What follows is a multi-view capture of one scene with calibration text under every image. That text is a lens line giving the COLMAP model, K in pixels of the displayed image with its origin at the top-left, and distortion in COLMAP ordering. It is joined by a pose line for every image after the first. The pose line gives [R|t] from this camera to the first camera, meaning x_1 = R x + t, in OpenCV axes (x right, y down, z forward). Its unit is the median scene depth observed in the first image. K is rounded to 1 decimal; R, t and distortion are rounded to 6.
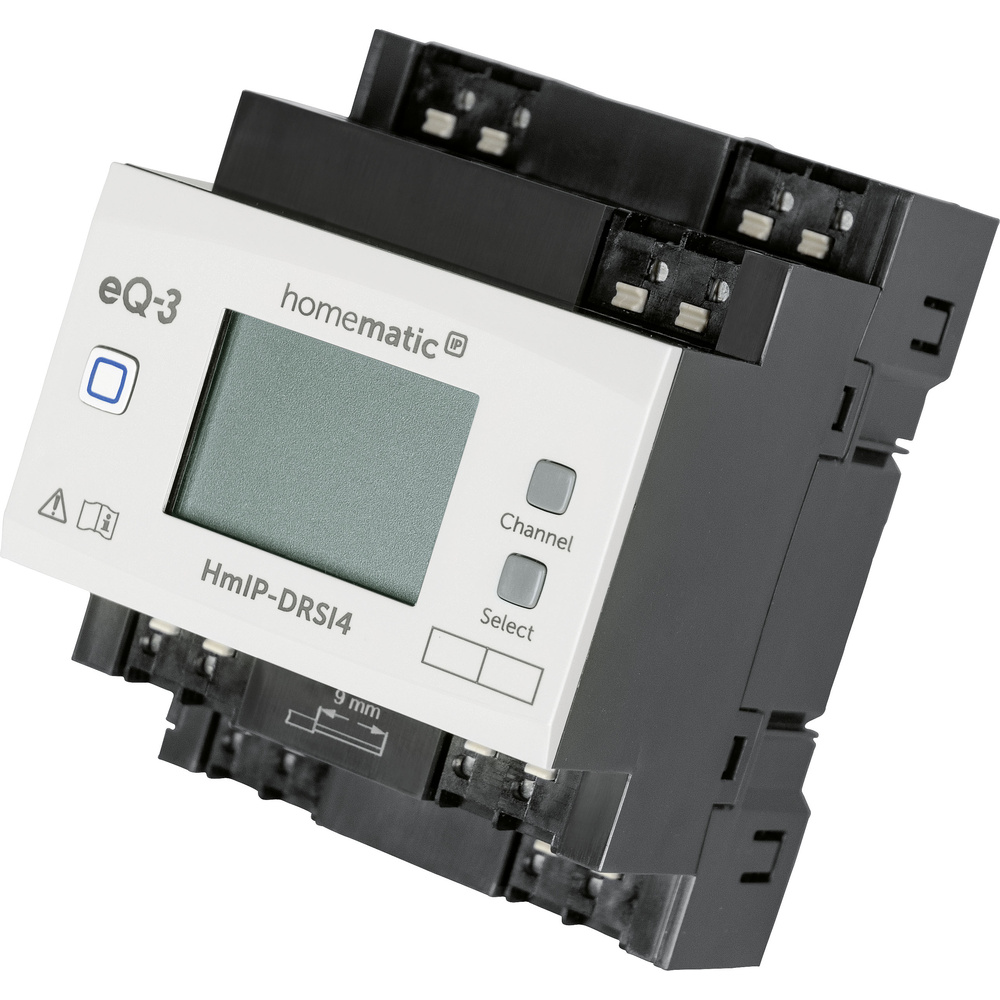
lens RADIAL K [[4491.9, 0, 503.3], [0, 4491.9, 498.1], [0, 0, 1]] dist [0.160250, 0.000000]
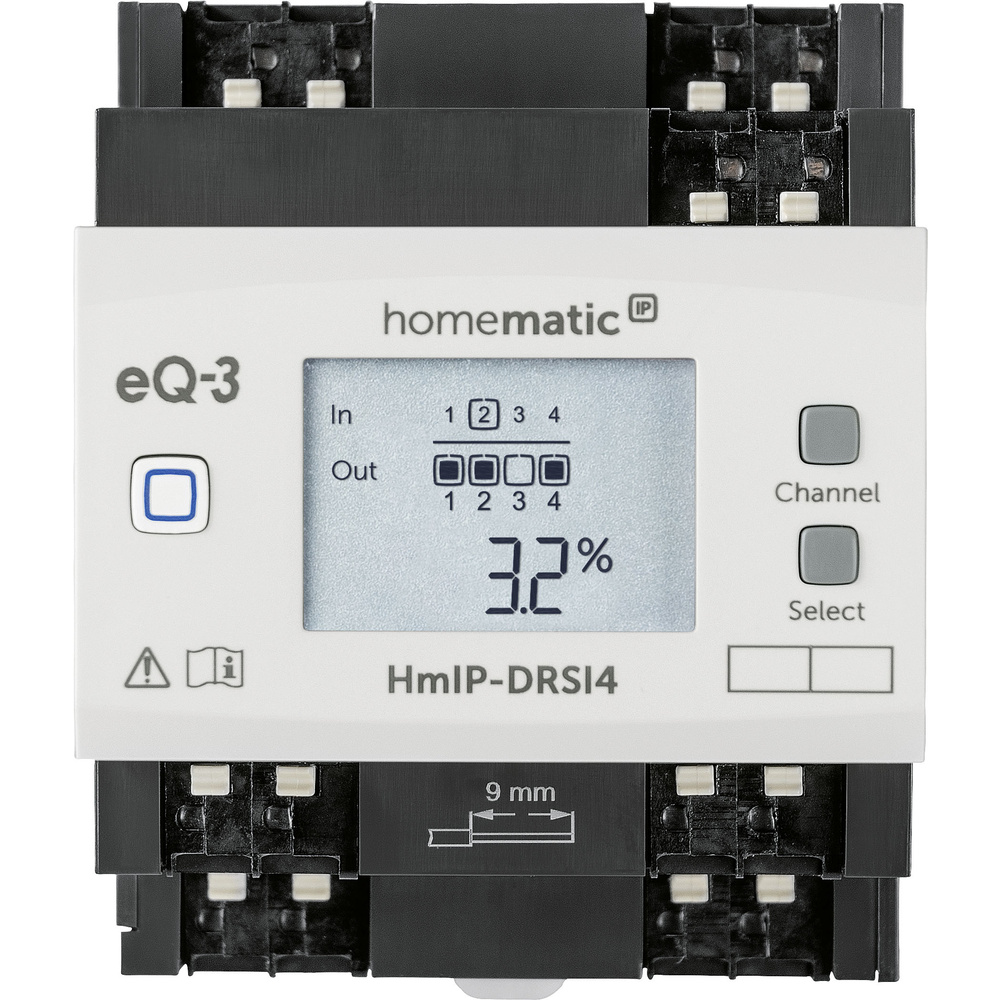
lens RADIAL K [[5564.6, 0, 492.2], [0, 5564.6, 501.5], [0, 0, 1]] dist [0.077076, 0.000000]
pose [[0.837551, -0.297070, 0.458538, -0.494884], [0.296329, 0.952092, 0.075562, -0.083276], [-0.459018, 0.072591, 0.885456, 0.121353]]
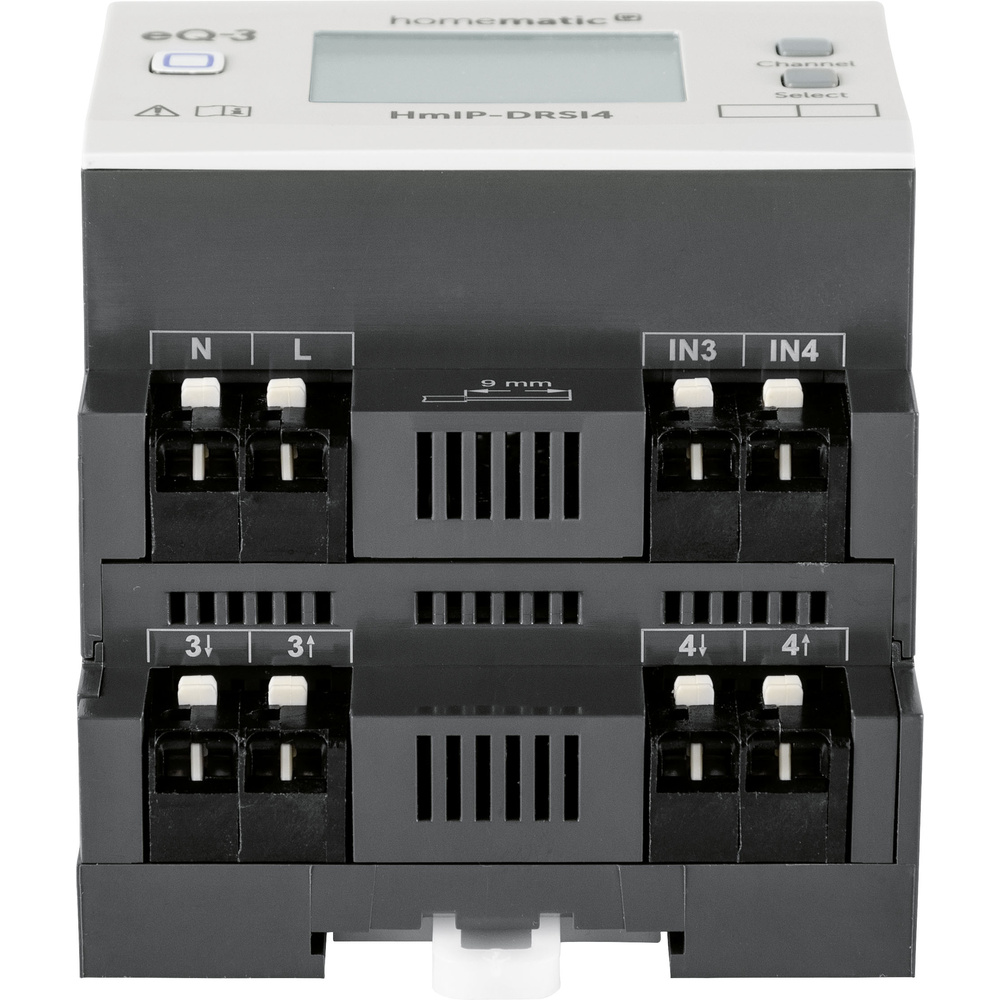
lens RADIAL K [[6109.1, 0, 500.5], [0, 6109.1, 499.7], [0, 0, 1]] dist [-0.022435, 0.000000]
pose [[0.826766, 0.345455, 0.443980, -0.523225], [0.300387, 0.396189, -0.867641, 1.021449], [-0.475631, 0.850703, 0.223786, 0.806087]]
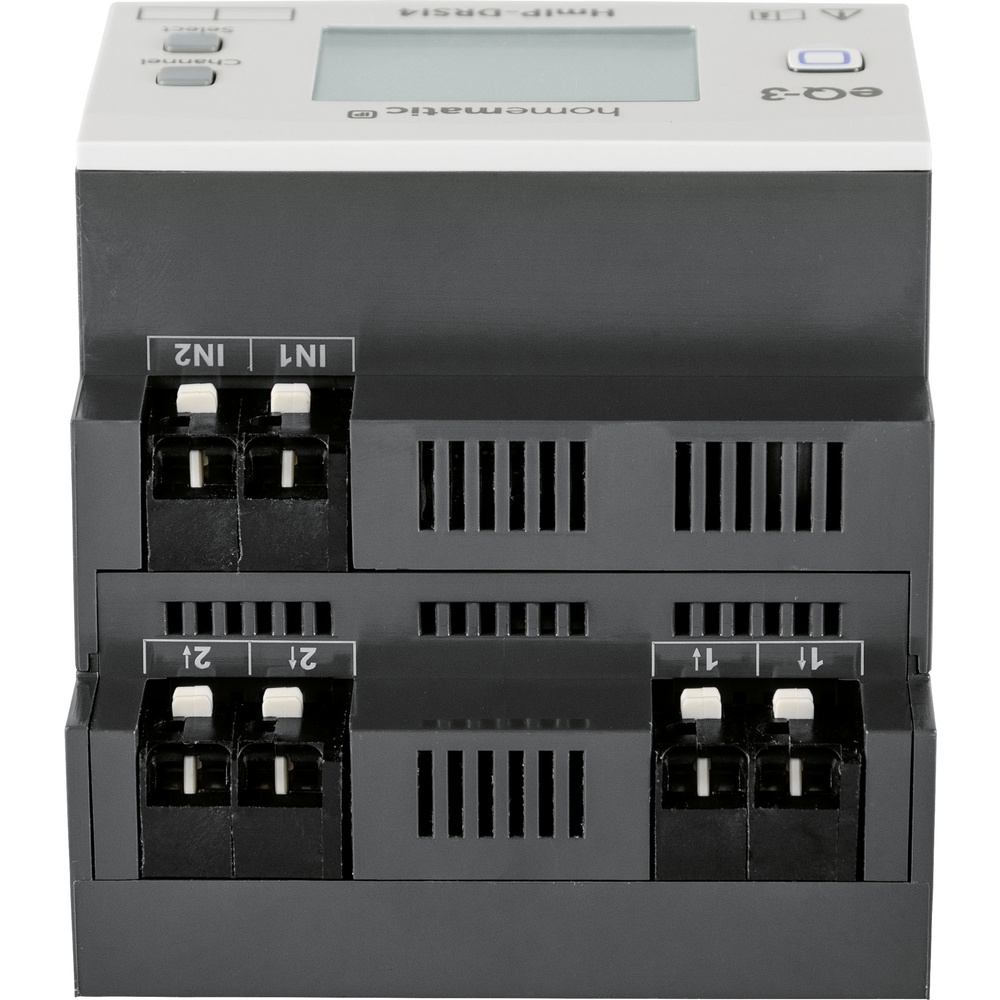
lens RADIAL K [[6109.1, 0, 500.9], [0, 6109.1, 500.5], [0, 0, 1]] dist [-0.022435, 0.000000]
pose [[-0.831967, 0.546546, -0.095486, 0.110937], [-0.281044, -0.266754, 0.921877, -1.064505], [0.478377, 0.793807, 0.375534, 0.636448]]
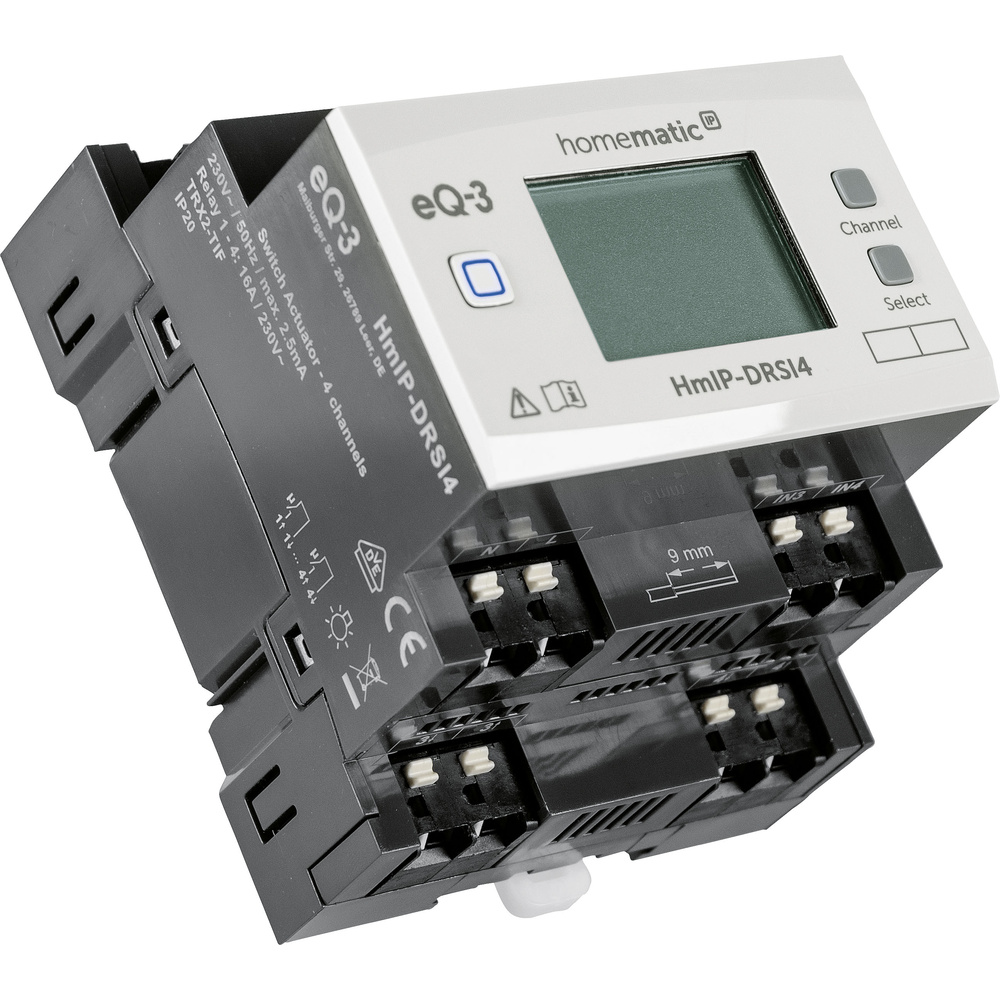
lens RADIAL K [[4491.9, 0, 502.9], [0, 4491.9, 500.8], [0, 0, 1]] dist [0.160250, 0.000000]
pose [[0.309767, -0.143943, 0.939854, -1.026180], [0.563093, 0.824260, -0.059350, 0.074920], [-0.766140, 0.547609, 0.336382, 0.711660]]
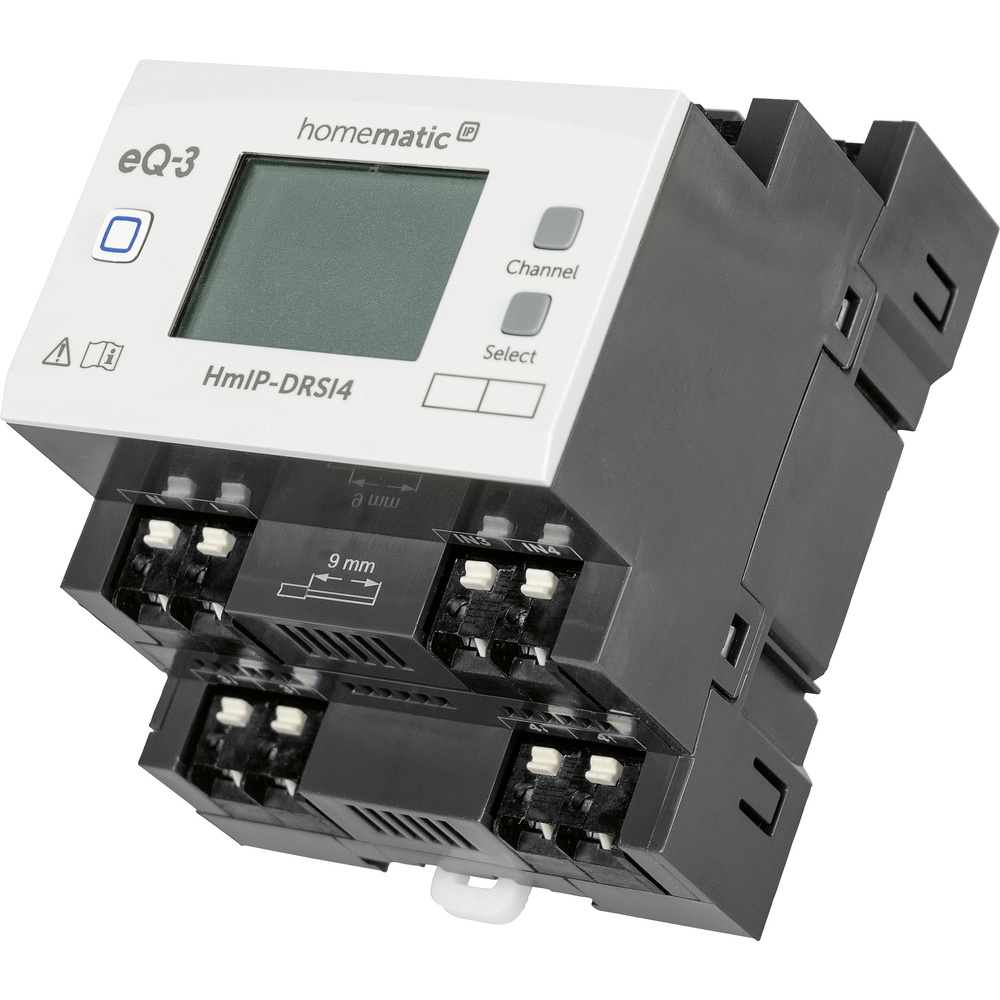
lens RADIAL K [[4491.9, 0, 529.4], [0, 4491.9, 431.7], [0, 0, 1]] dist [0.160250, 0.000000]
pose [[0.999438, 0.033520, -0.000548, 0.006056], [-0.030463, 0.901231, -0.432267, 0.458636], [-0.013996, 0.432041, 0.901746, 0.106192]]
